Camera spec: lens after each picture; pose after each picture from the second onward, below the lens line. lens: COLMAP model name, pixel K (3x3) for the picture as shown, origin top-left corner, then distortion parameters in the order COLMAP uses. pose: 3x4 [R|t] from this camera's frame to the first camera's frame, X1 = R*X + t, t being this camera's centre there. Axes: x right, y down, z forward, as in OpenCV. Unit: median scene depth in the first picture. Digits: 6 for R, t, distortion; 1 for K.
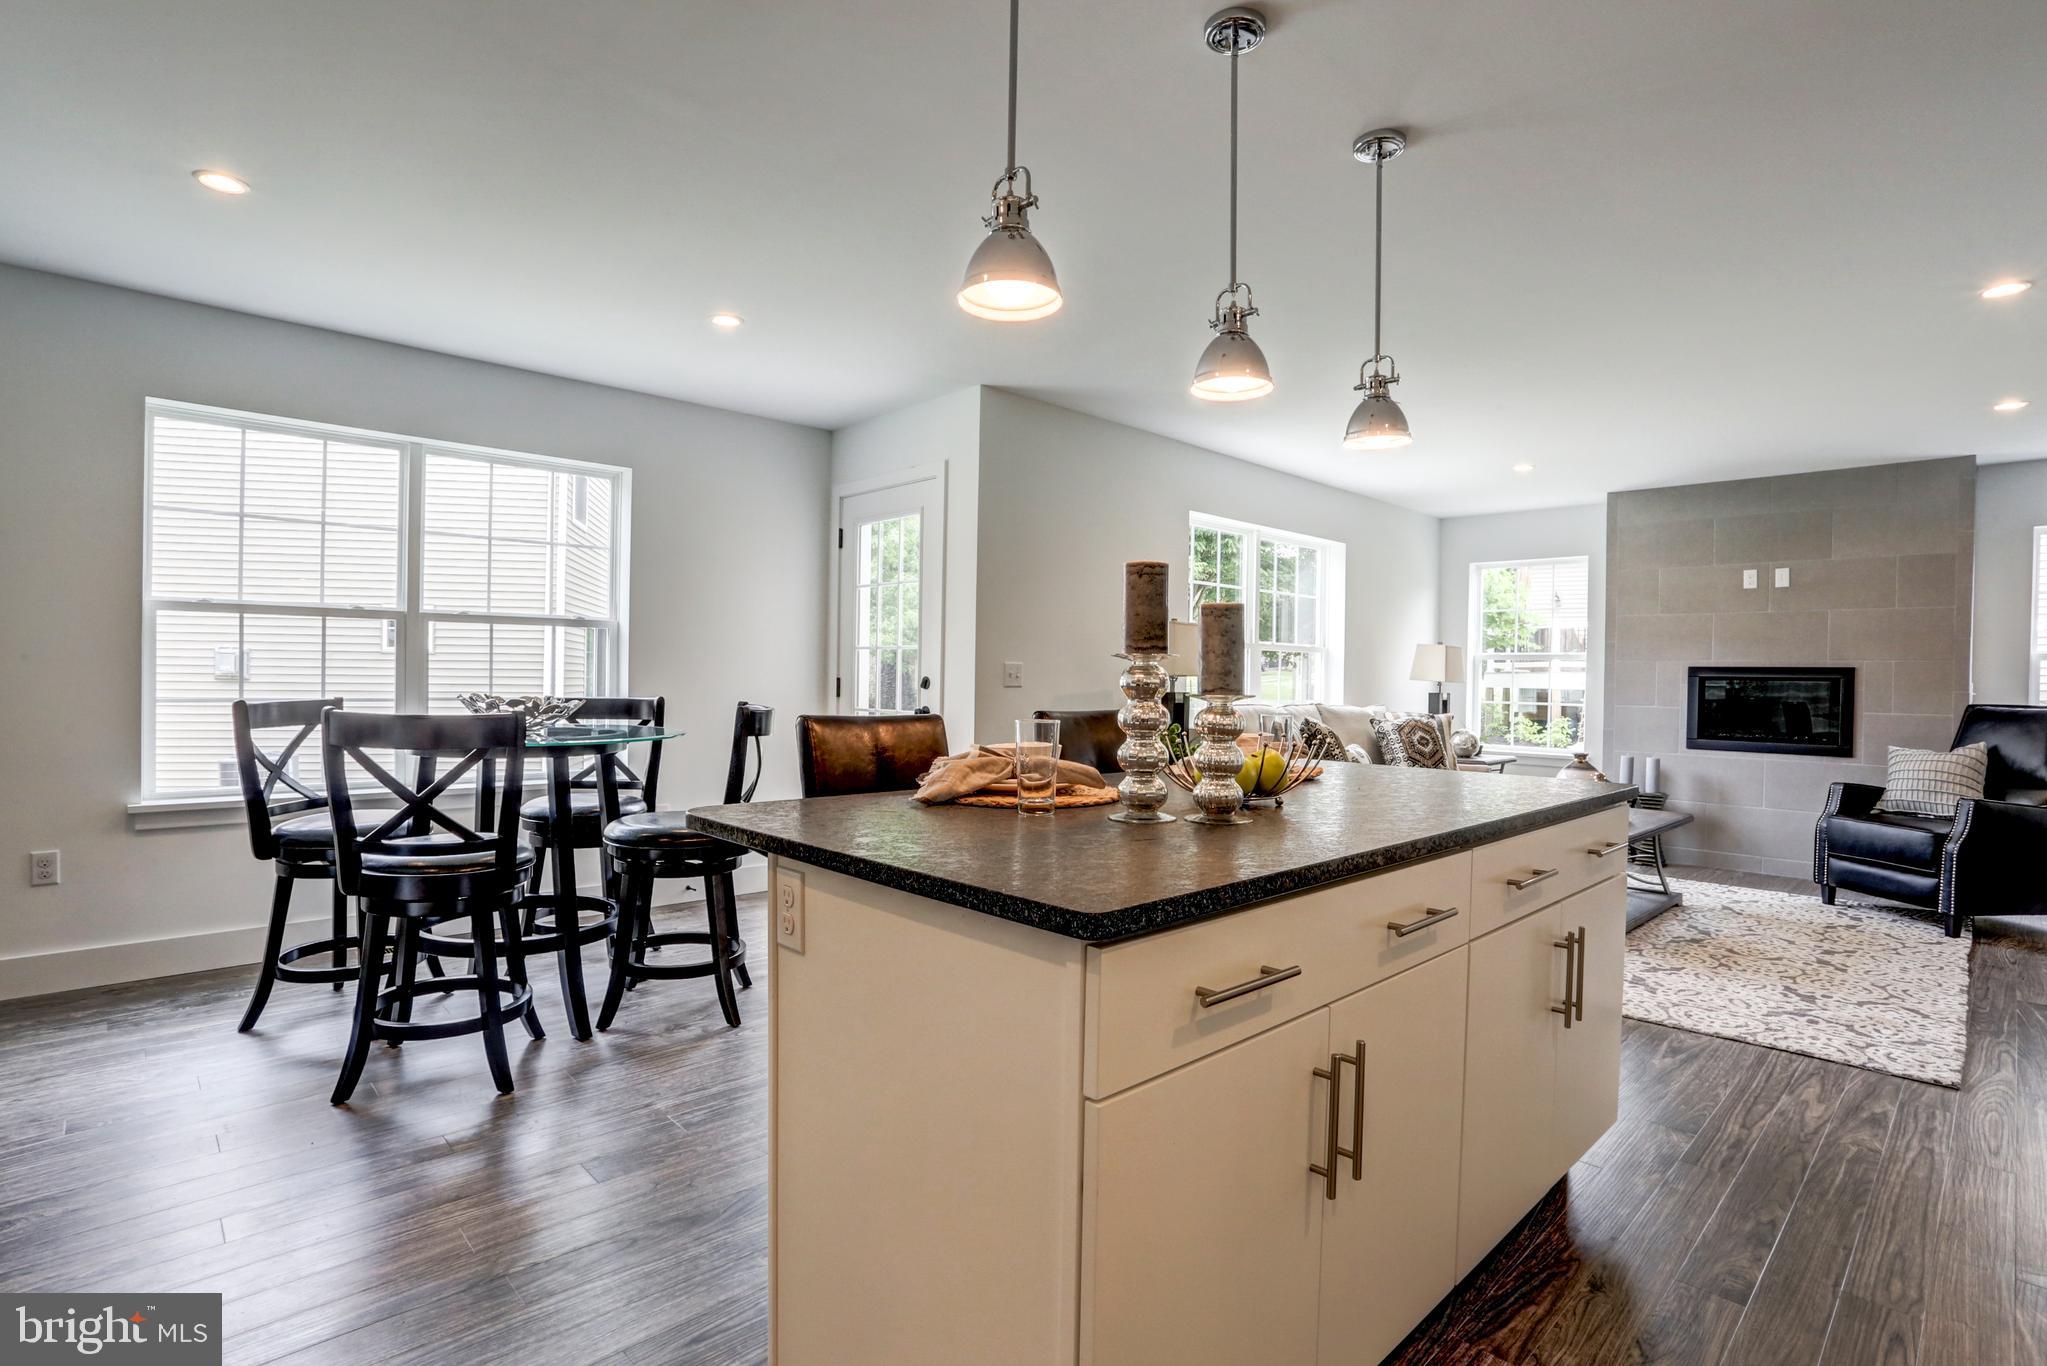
lens RADIAL K [[994.0, 0, 1022.6], [0, 994.0, 683.2], [0, 0, 1]] dist [-0.042952, 0.006400]
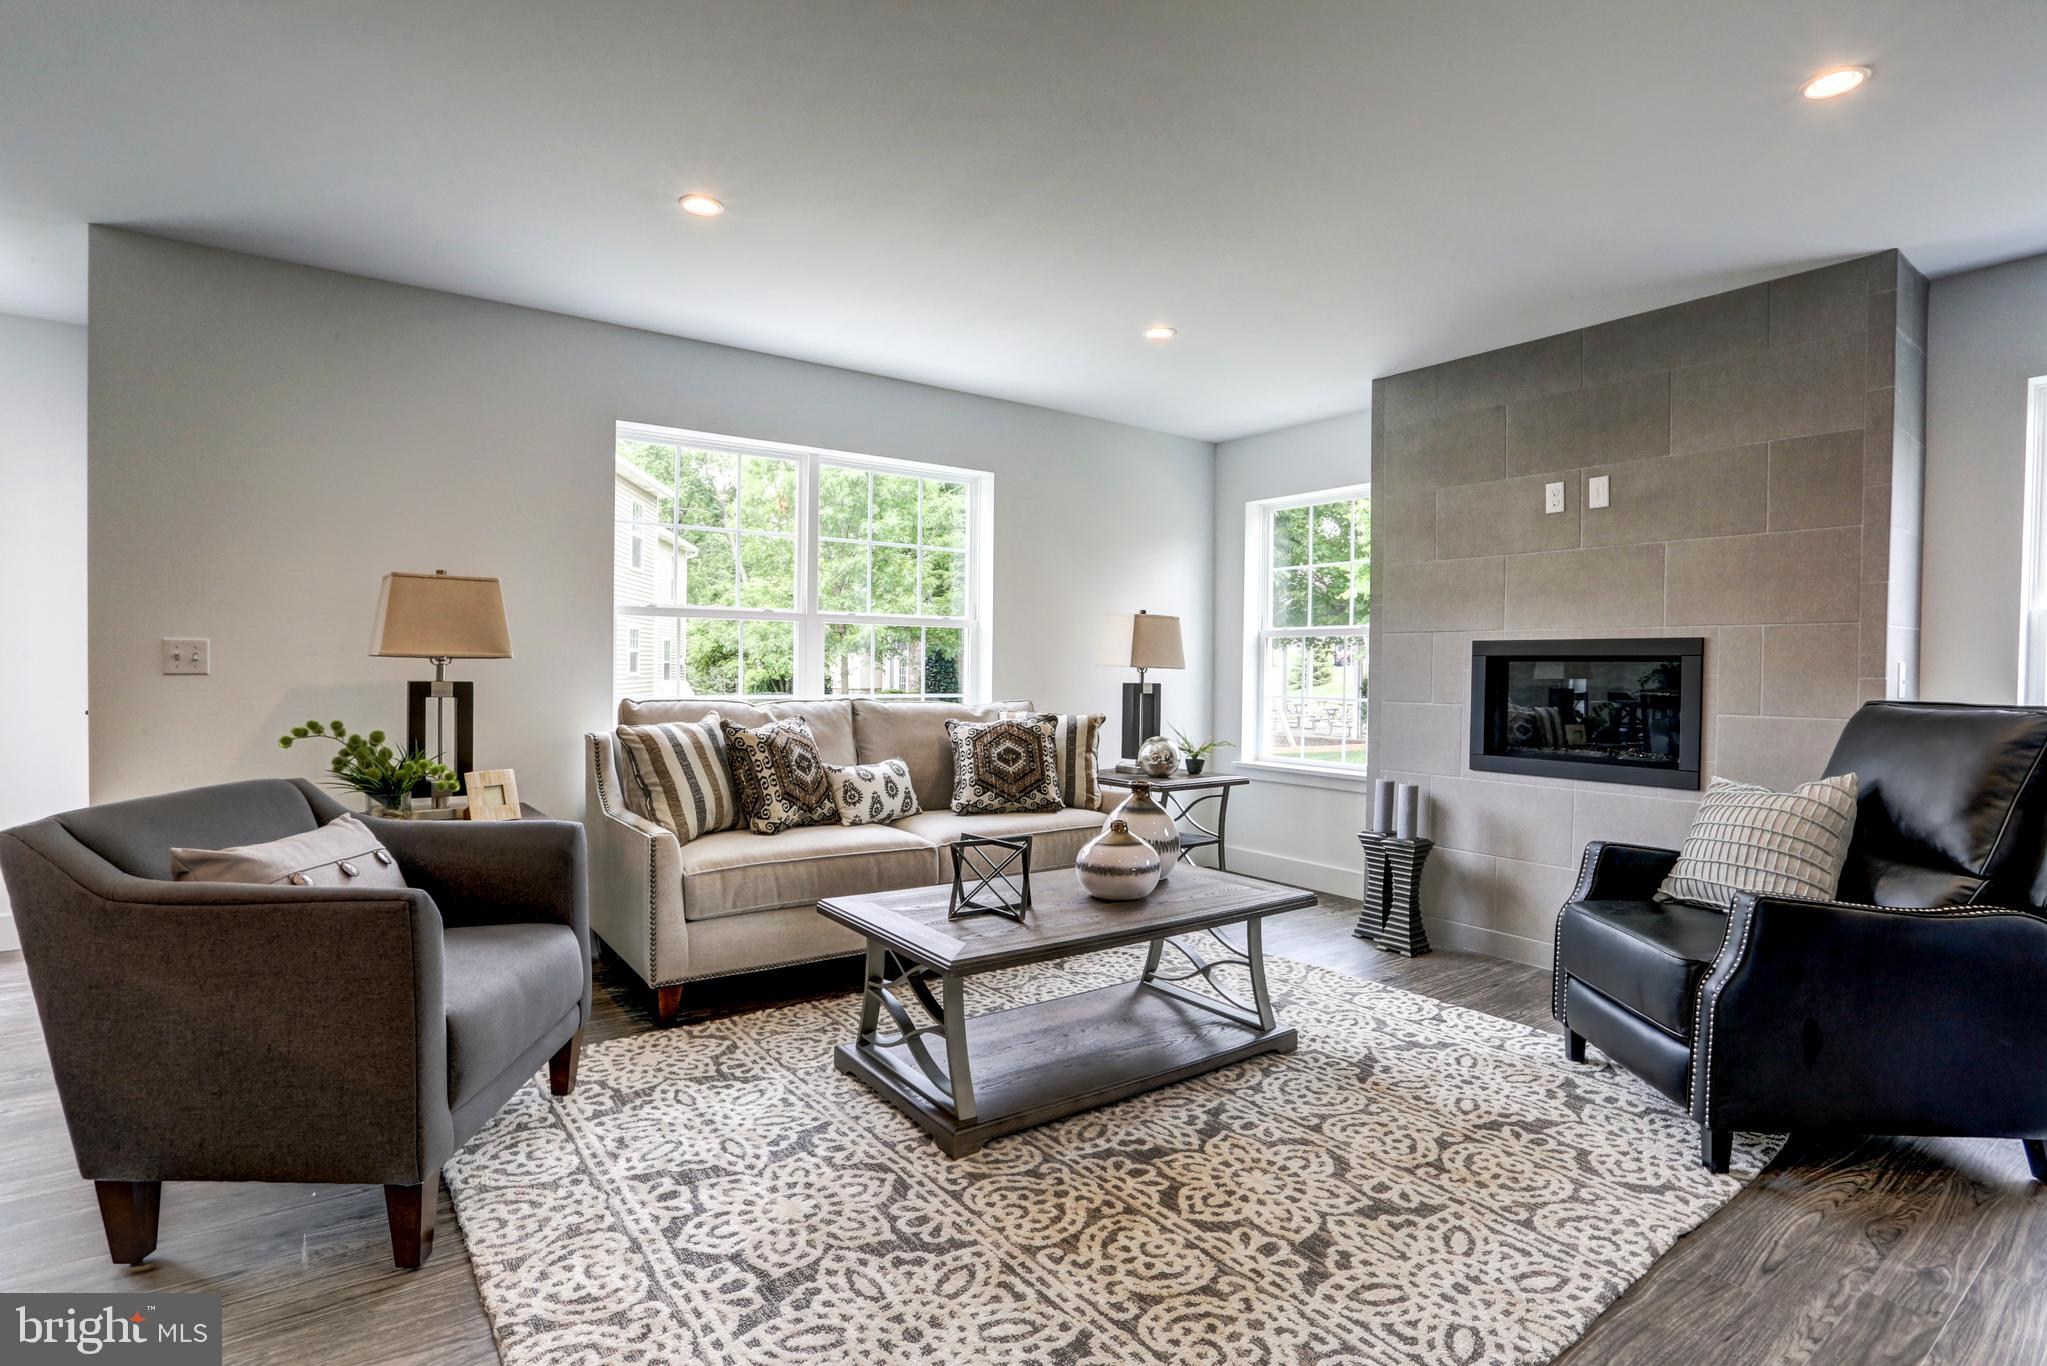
lens RADIAL K [[994.0, 0, 1028.3], [0, 994.0, 676.0], [0, 0, 1]] dist [-0.042952, 0.006400]
pose [[0.989589, -0.001435, -0.143915, 0.520070], [0.001820, 0.999995, 0.002540, 0.003561], [0.143911, -0.002776, 0.989587, 0.344603]]
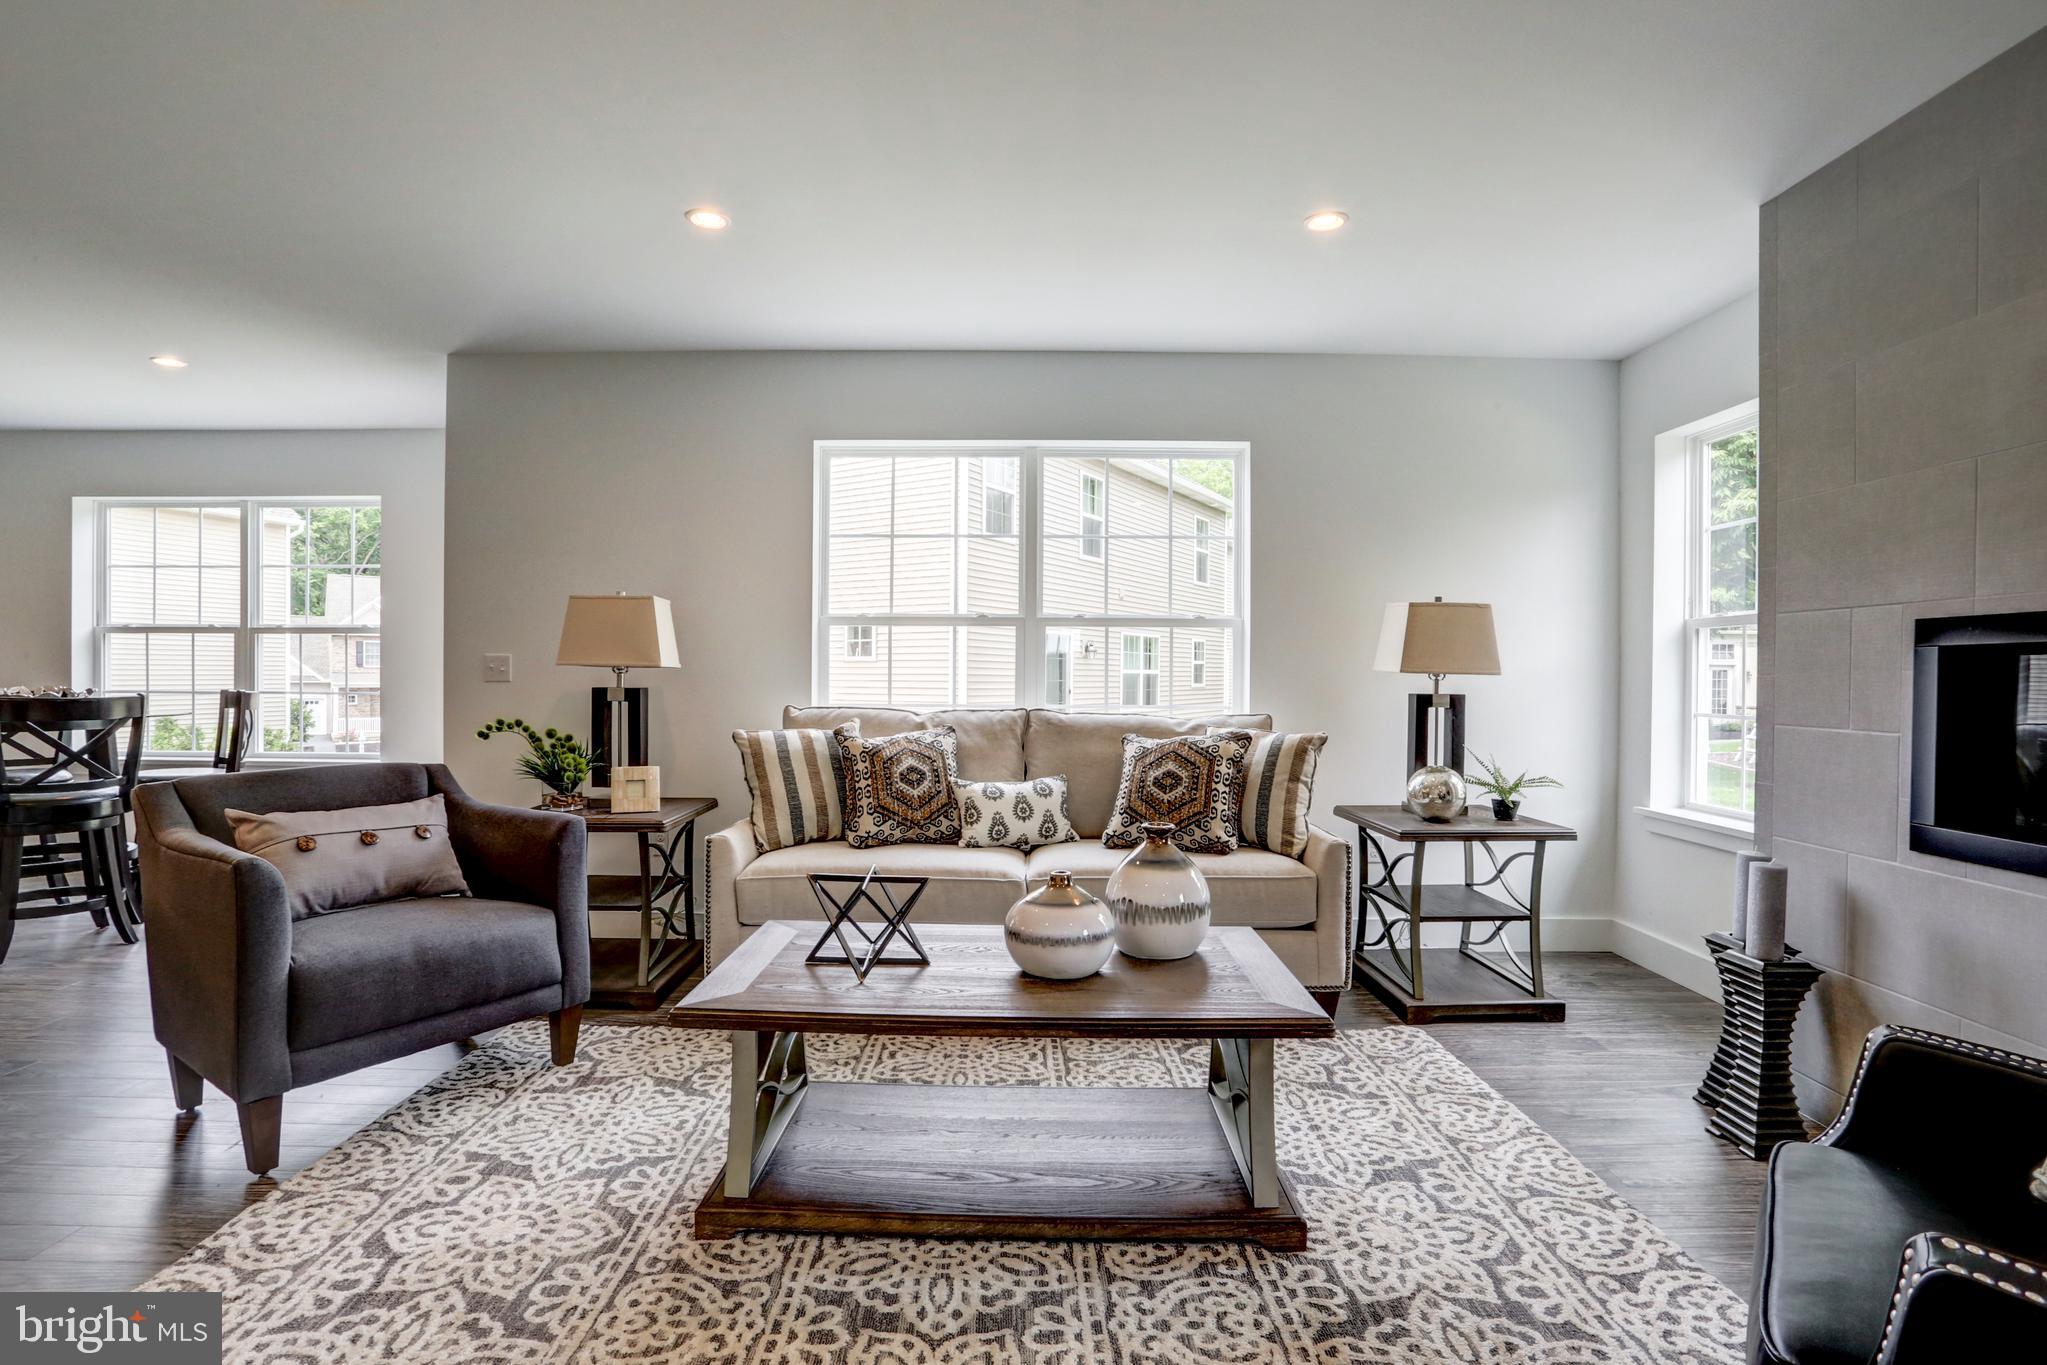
lens RADIAL K [[994.0, 0, 1022.8], [0, 994.0, 679.1], [0, 0, 1]] dist [-0.042952, 0.006400]
pose [[0.711555, -0.005442, -0.702609, 0.742847], [0.000857, 0.999976, -0.006878, 0.006190], [0.702630, 0.004292, 0.711543, 0.557758]]
